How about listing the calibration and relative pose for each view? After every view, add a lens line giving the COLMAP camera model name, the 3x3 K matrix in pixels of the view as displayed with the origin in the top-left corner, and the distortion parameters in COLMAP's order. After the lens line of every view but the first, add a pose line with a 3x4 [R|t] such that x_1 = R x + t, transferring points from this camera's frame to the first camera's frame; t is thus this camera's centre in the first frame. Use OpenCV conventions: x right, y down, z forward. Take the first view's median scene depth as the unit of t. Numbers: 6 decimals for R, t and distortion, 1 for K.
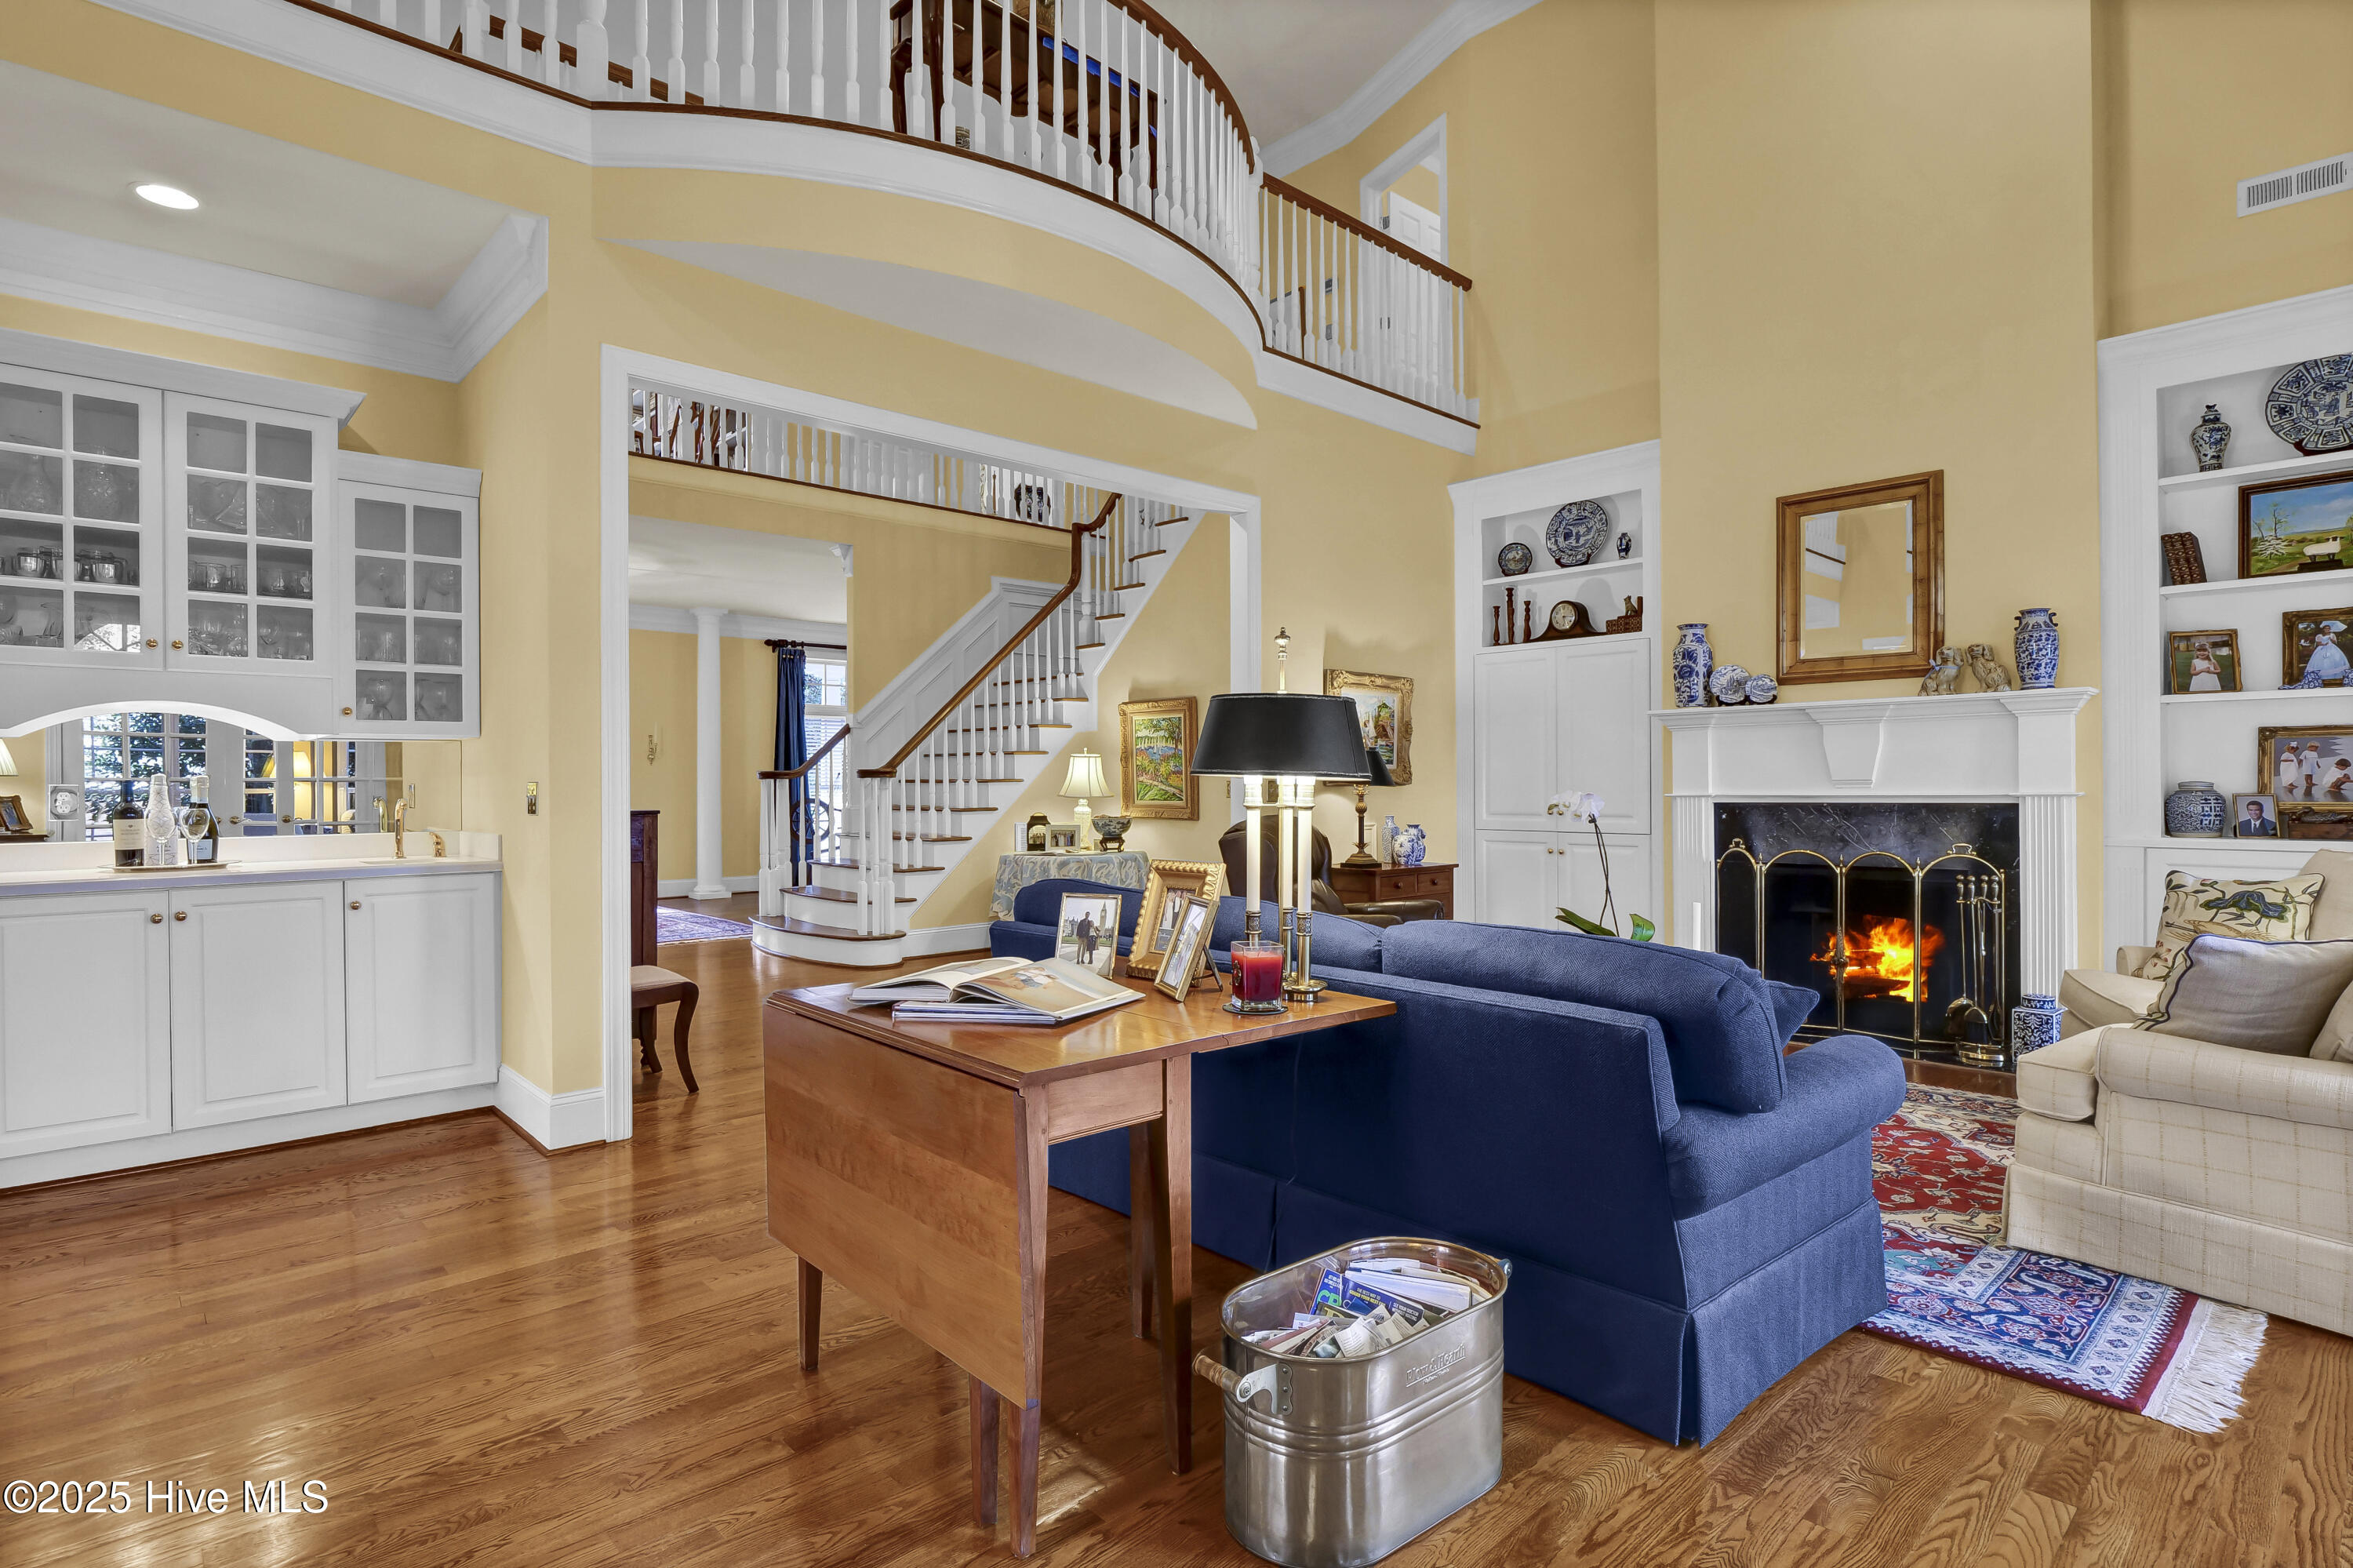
lens RADIAL K [[1174.9, 0, 1169.3], [0, 1174.9, 769.2], [0, 0, 1]] dist [-0.013918, -0.001482]
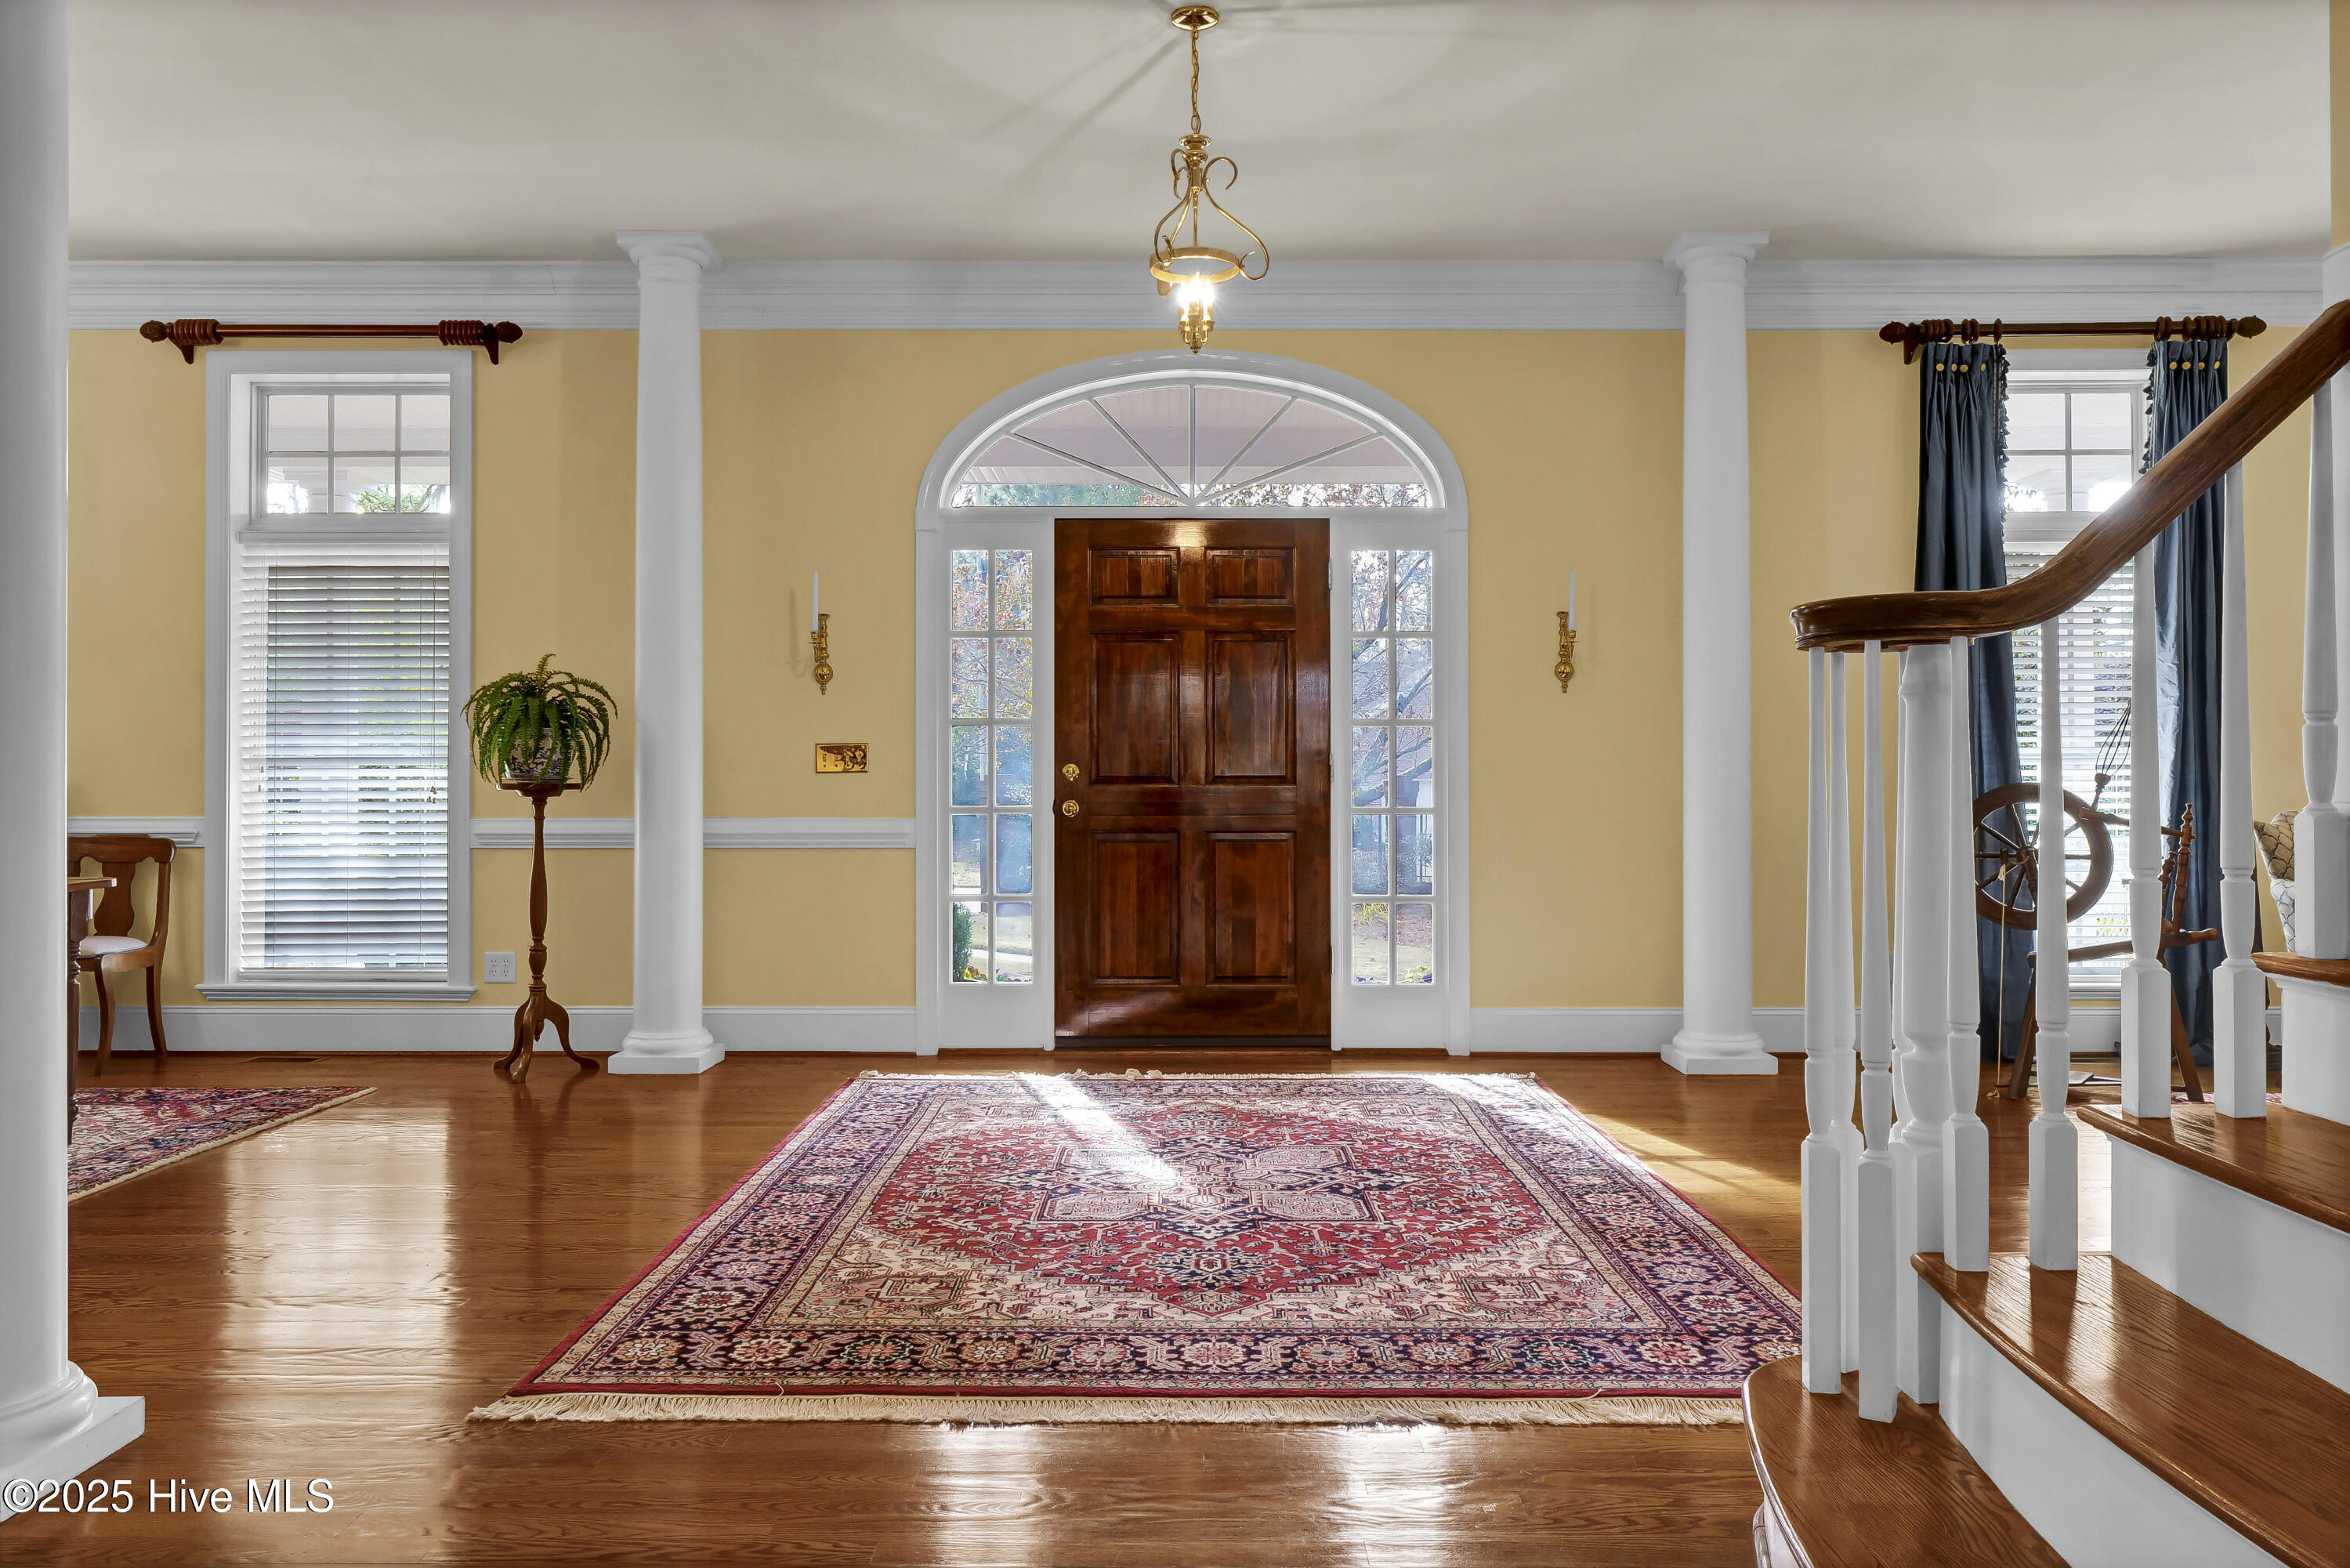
lens RADIAL K [[1646.6, 0, 1175.0], [0, 1646.6, 784.0], [0, 0, 1]] dist [0.000702, 0.000706]
pose [[0.731706, 0.003682, -0.681611, -0.408886], [0.002824, 0.999960, 0.008433, 0.048178], [0.681615, -0.008095, 0.731666, 1.235984]]
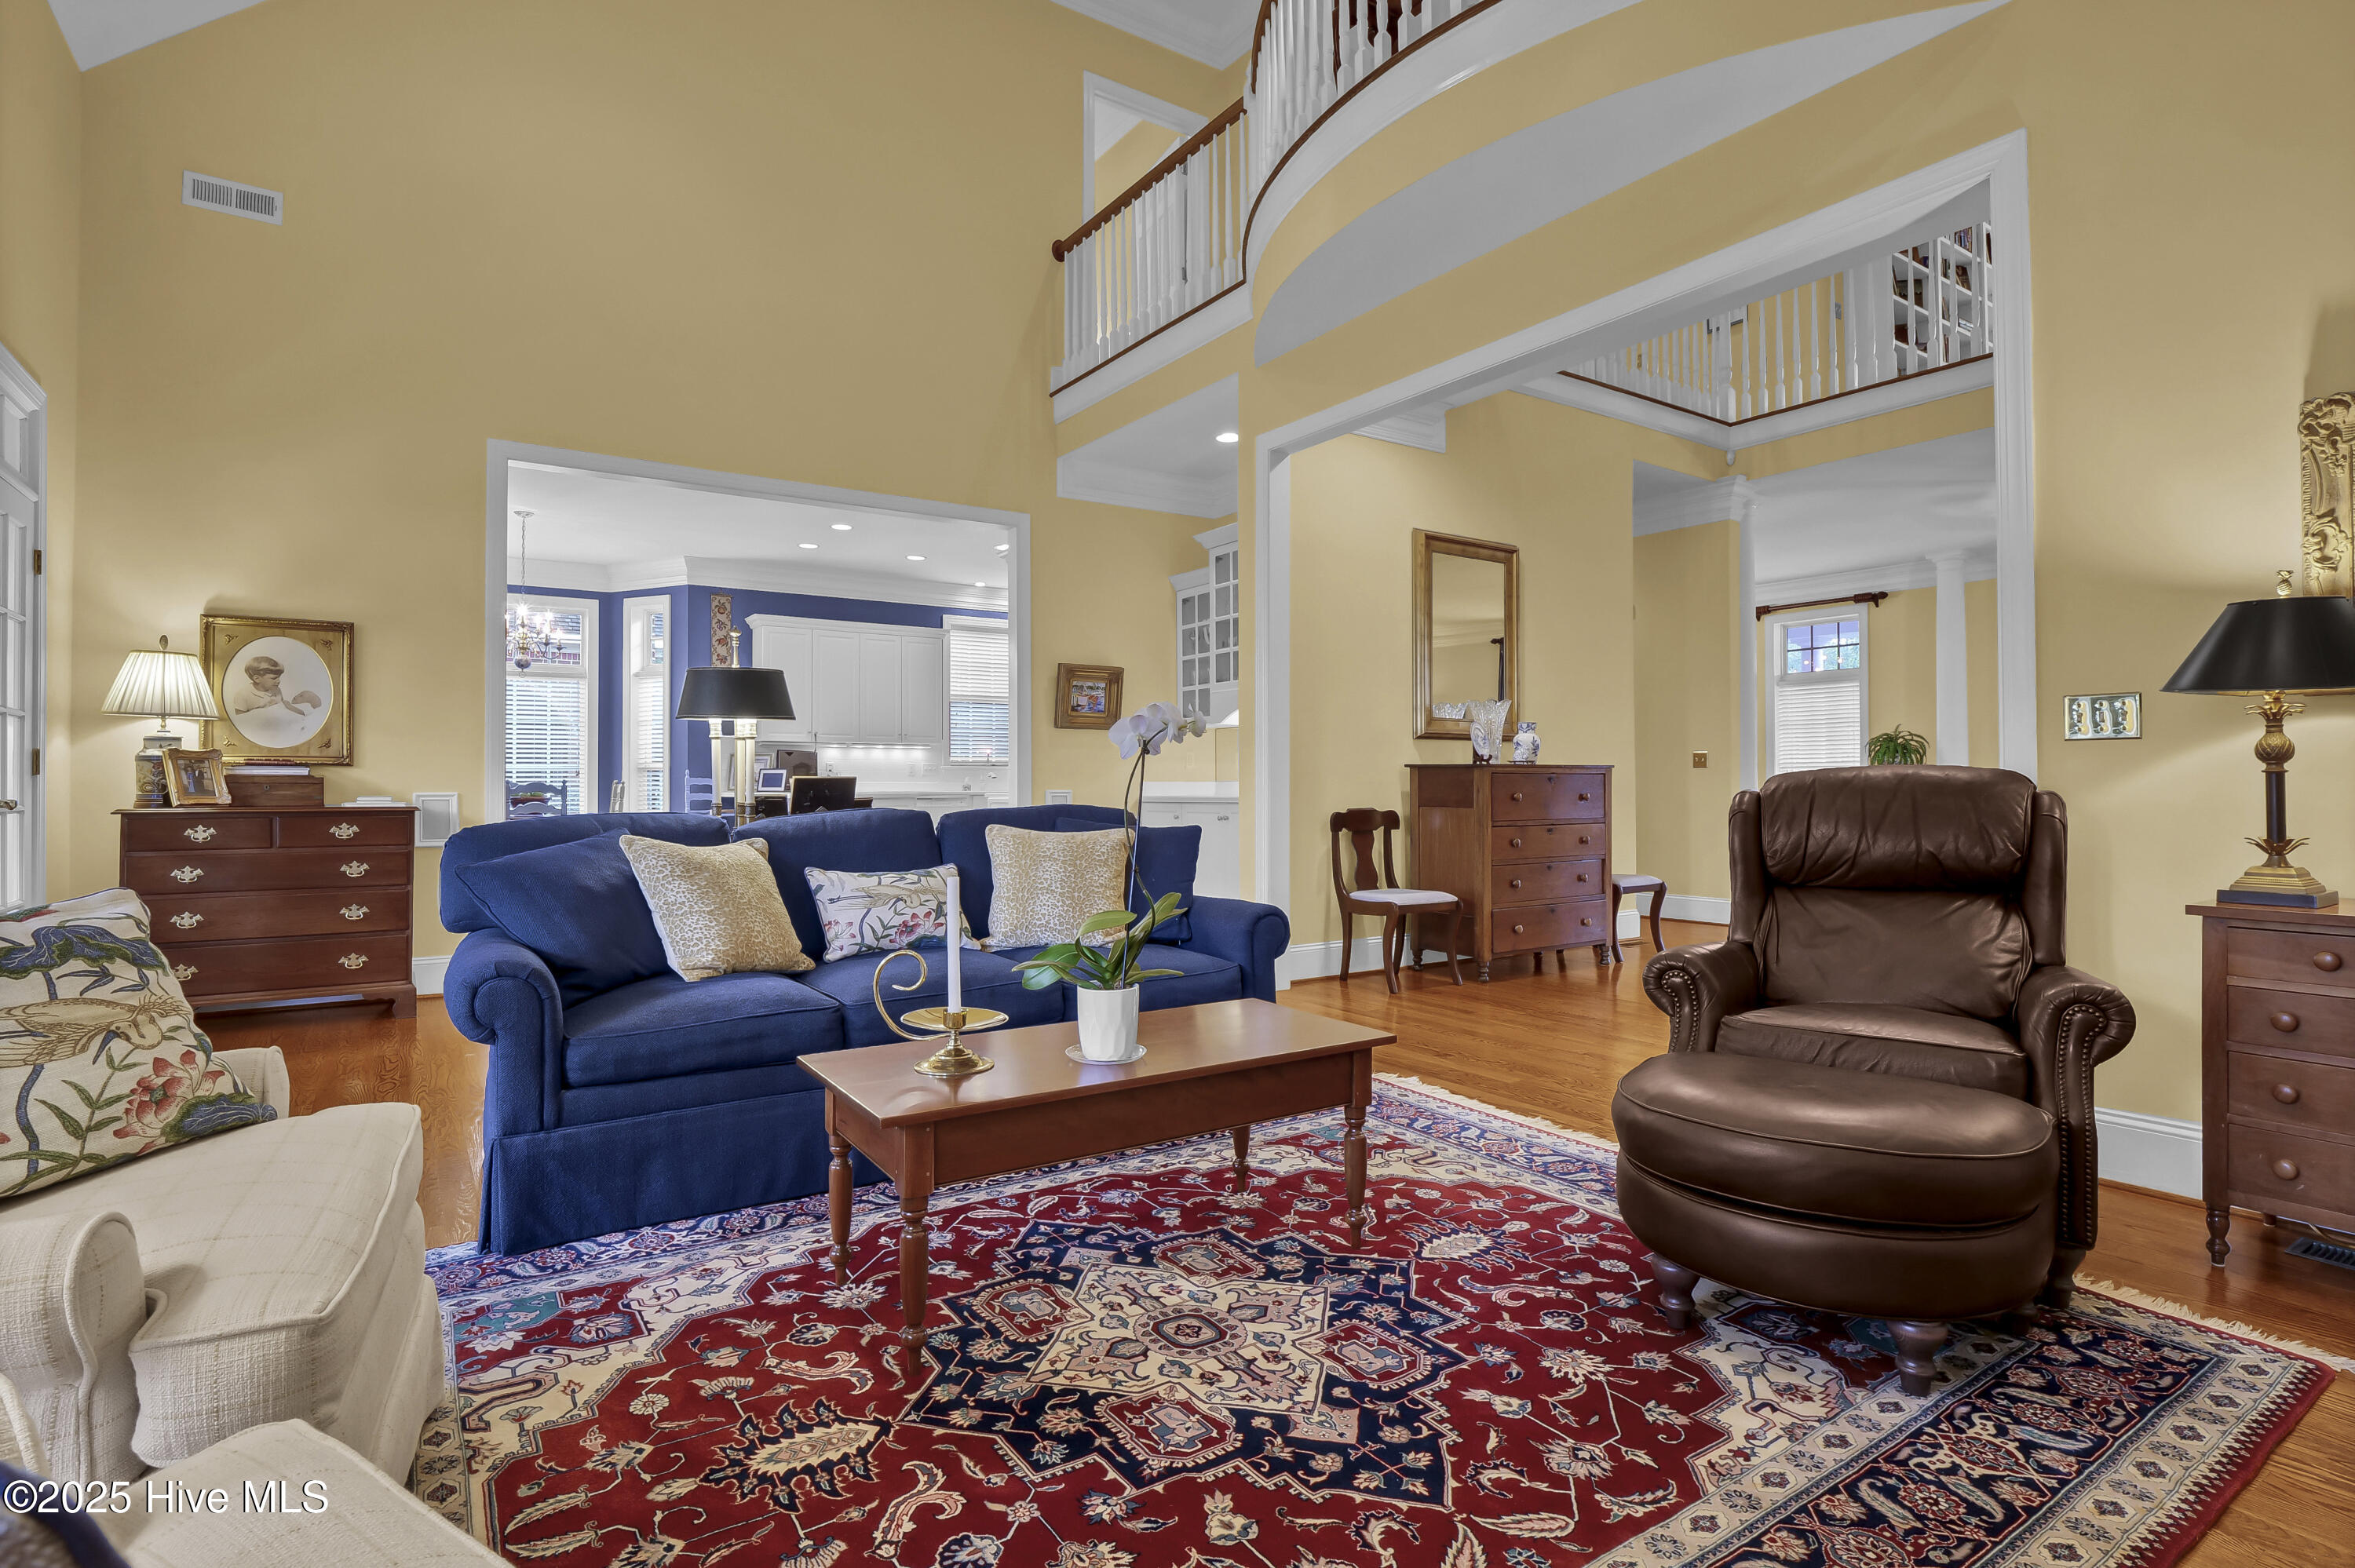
lens RADIAL K [[1175.7, 0, 1170.3], [0, 1175.7, 769.2], [0, 0, 1]] dist [-0.013918, -0.001482]
pose [[-0.161166, -0.007435, -0.986899, 0.720534], [0.015007, 0.999838, -0.009983, 0.045687], [0.986813, -0.016419, -0.161028, 0.845382]]
